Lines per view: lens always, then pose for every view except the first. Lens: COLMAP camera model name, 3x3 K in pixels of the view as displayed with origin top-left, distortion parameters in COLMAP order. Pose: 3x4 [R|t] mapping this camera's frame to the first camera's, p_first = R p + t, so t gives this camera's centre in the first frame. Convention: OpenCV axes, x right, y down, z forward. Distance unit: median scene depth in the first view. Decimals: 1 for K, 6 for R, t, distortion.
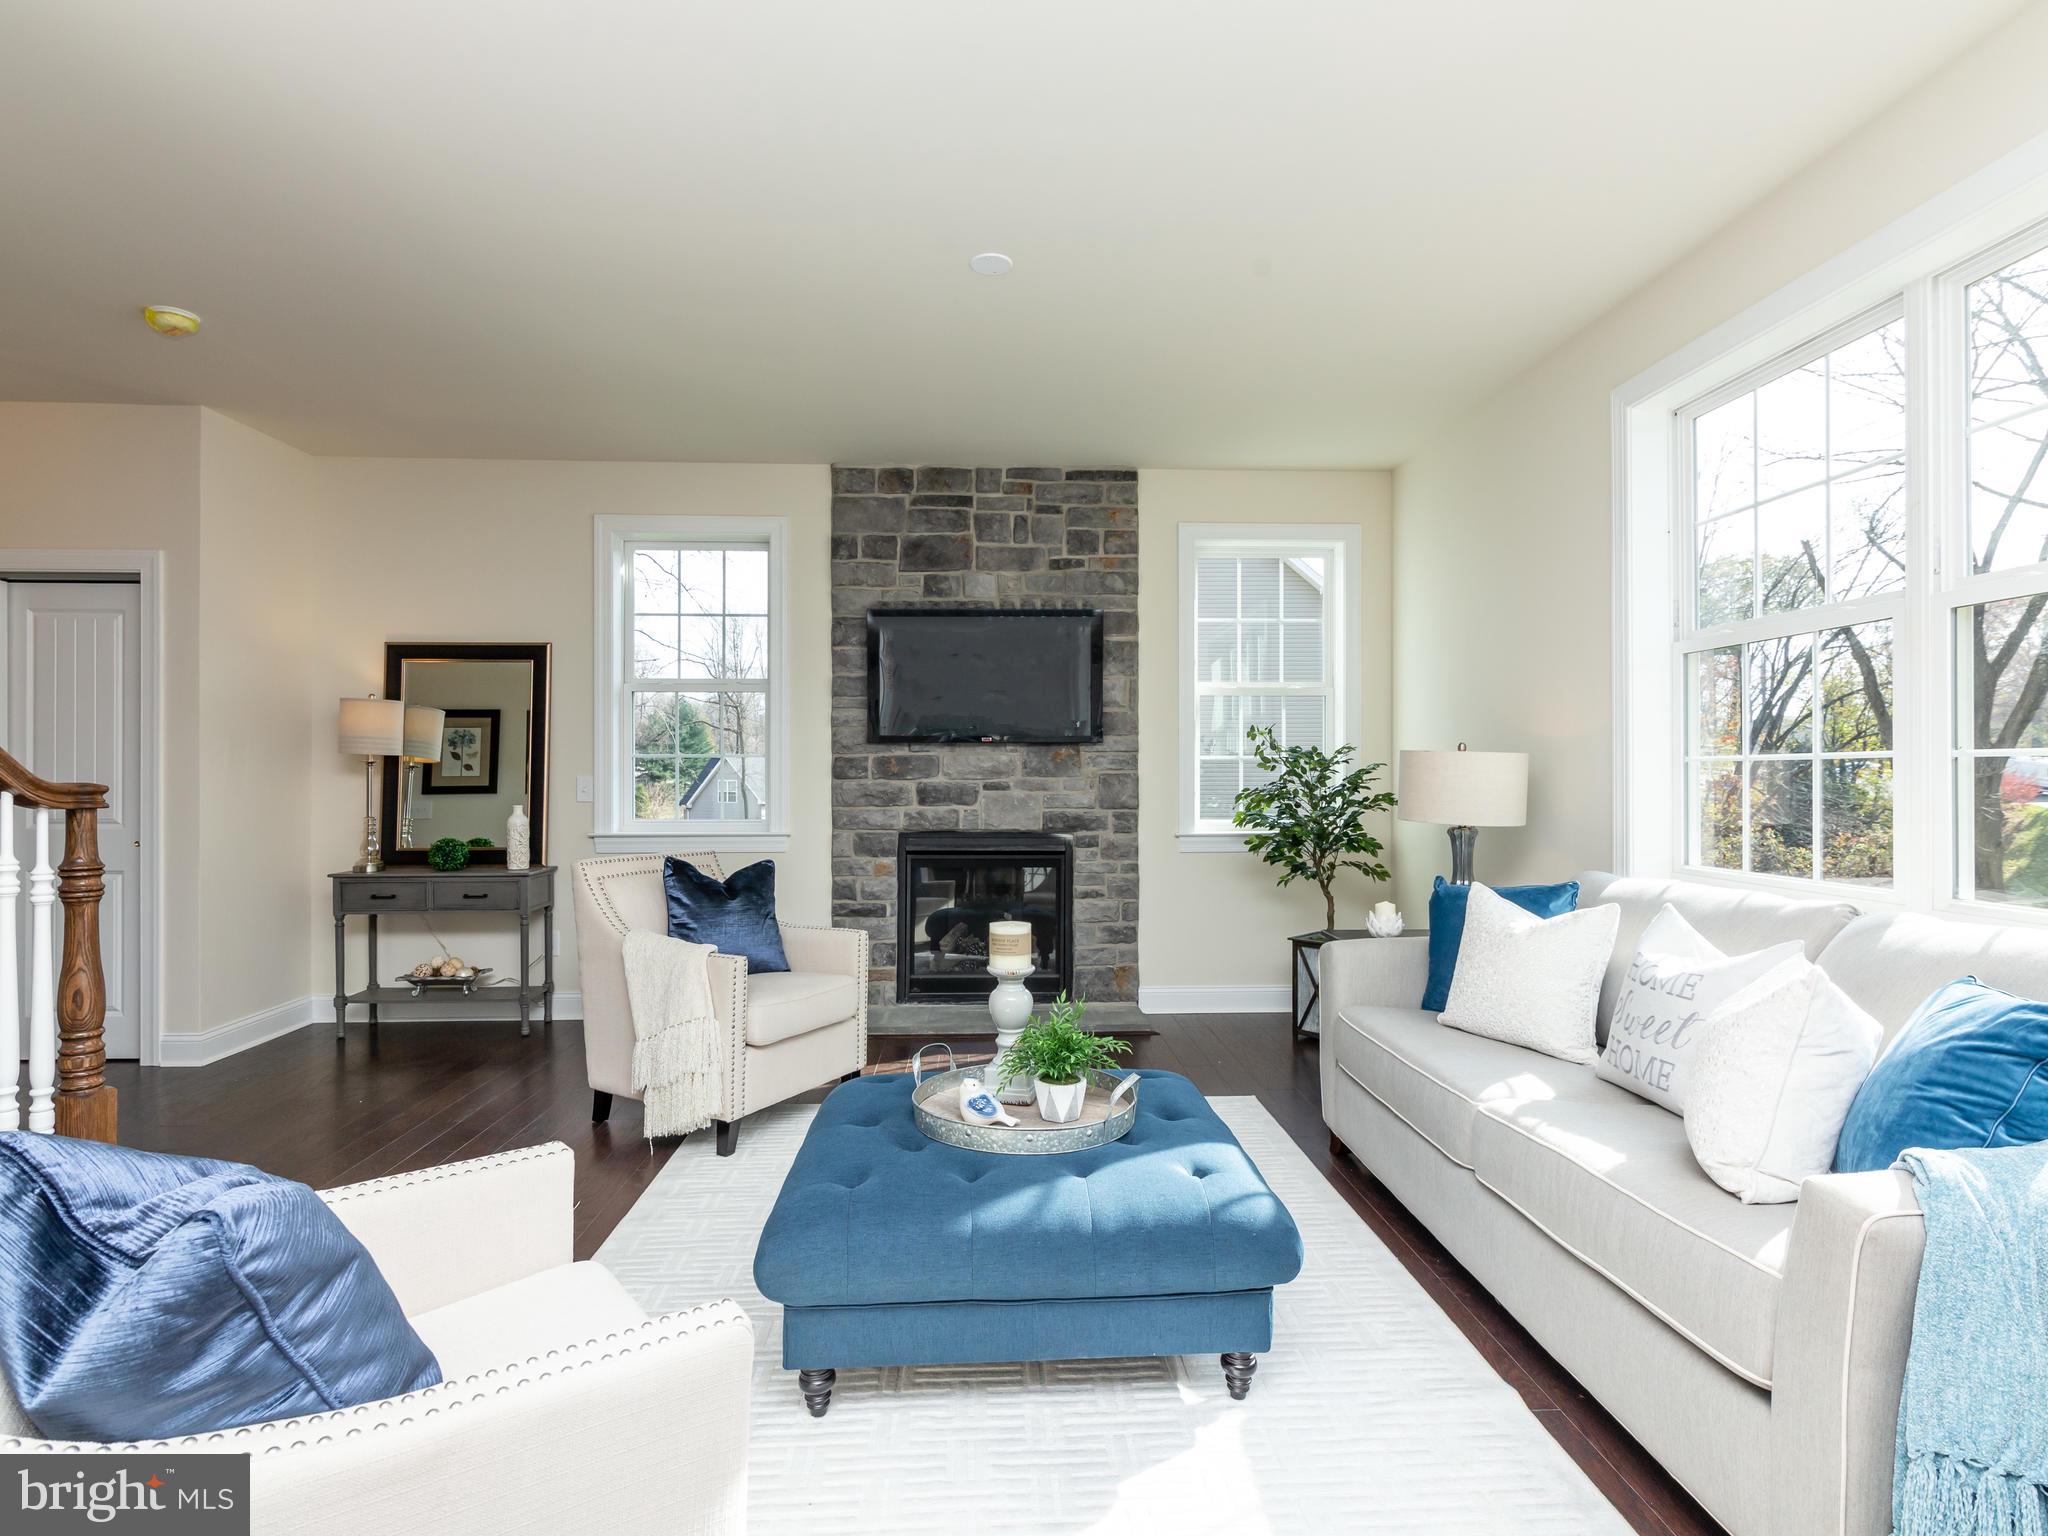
lens RADIAL K [[1039.5, 0, 1024.9], [0, 1039.5, 771.5], [0, 0, 1]] dist [-0.000346, -0.000556]
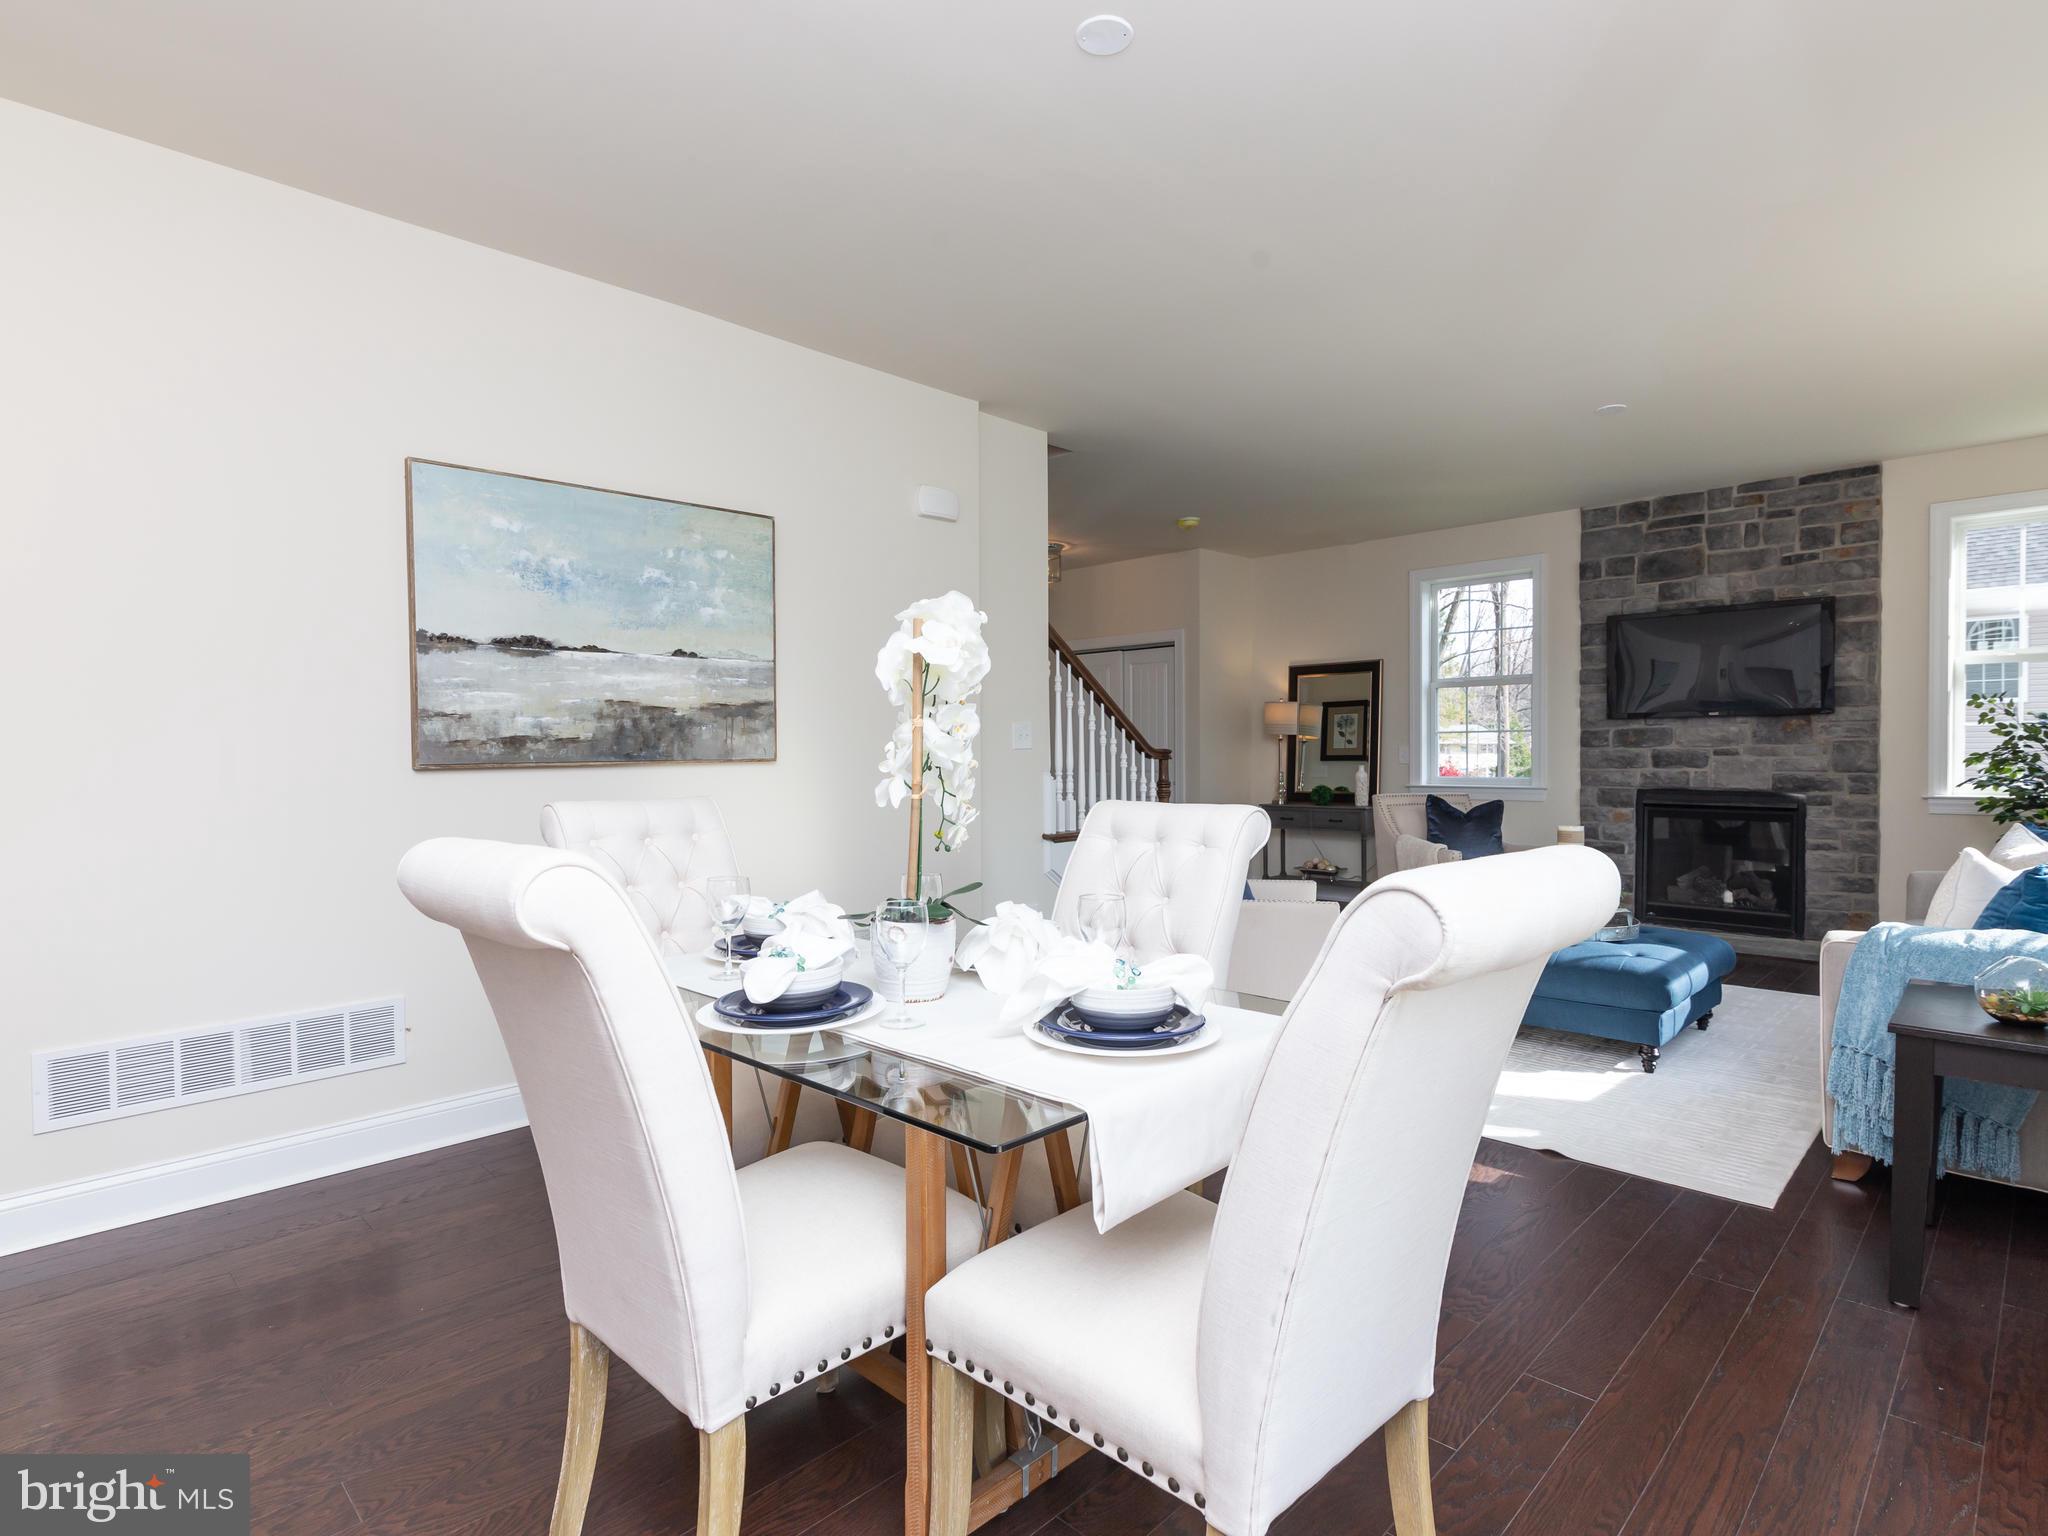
lens RADIAL K [[1039.5, 0, 1024.5], [0, 1039.5, 766.1], [0, 0, 1]] dist [-0.000346, -0.000556]
pose [[0.672232, 0.006991, -0.740307, 0.317705], [0.006935, 0.999852, 0.015739, 0.005607], [0.740308, -0.015714, 0.672084, -0.411884]]
